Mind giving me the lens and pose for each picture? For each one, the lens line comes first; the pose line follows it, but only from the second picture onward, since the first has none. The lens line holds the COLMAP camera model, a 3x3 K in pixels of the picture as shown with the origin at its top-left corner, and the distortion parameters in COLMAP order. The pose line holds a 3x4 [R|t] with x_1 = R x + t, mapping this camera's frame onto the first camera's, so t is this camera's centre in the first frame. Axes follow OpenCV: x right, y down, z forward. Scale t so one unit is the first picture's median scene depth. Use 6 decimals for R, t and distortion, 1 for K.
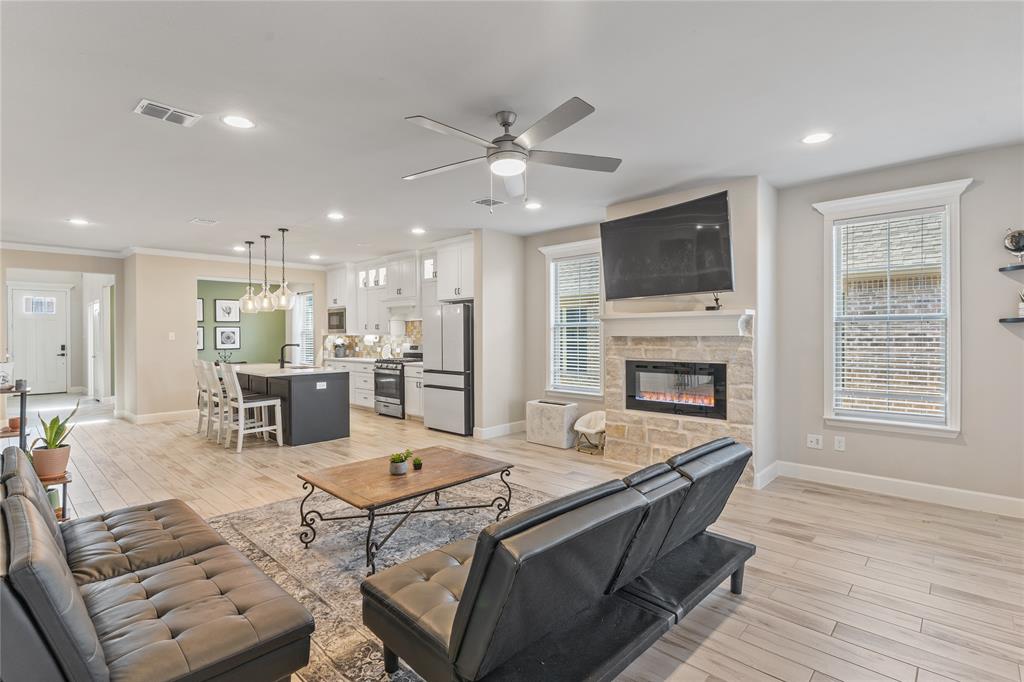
lens RADIAL K [[493.8, 0, 512.7], [0, 493.8, 340.9], [0, 0, 1]] dist [-0.002742, 0.000003]
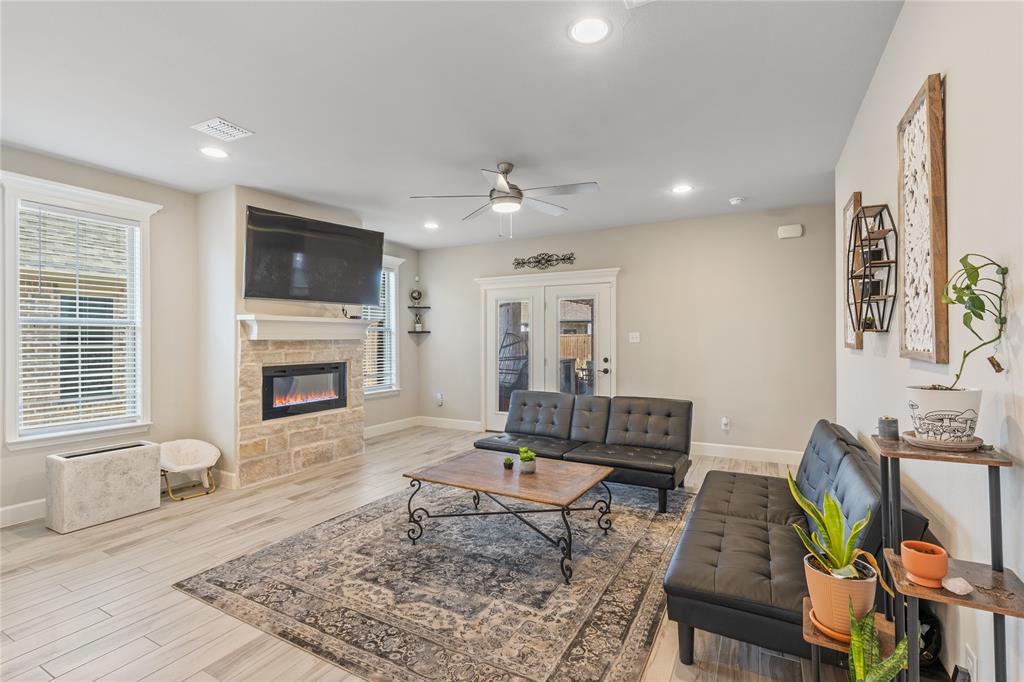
lens RADIAL K [[467.7, 0, 511.5], [0, 467.7, 336.1], [0, 0, 1]] dist [-0.004633, 0.000117]
pose [[-0.267231, 0.014820, 0.963518, -0.743346], [0.019442, 0.999761, -0.009985, 0.000893], [-0.963436, 0.016065, -0.267455, 0.824812]]
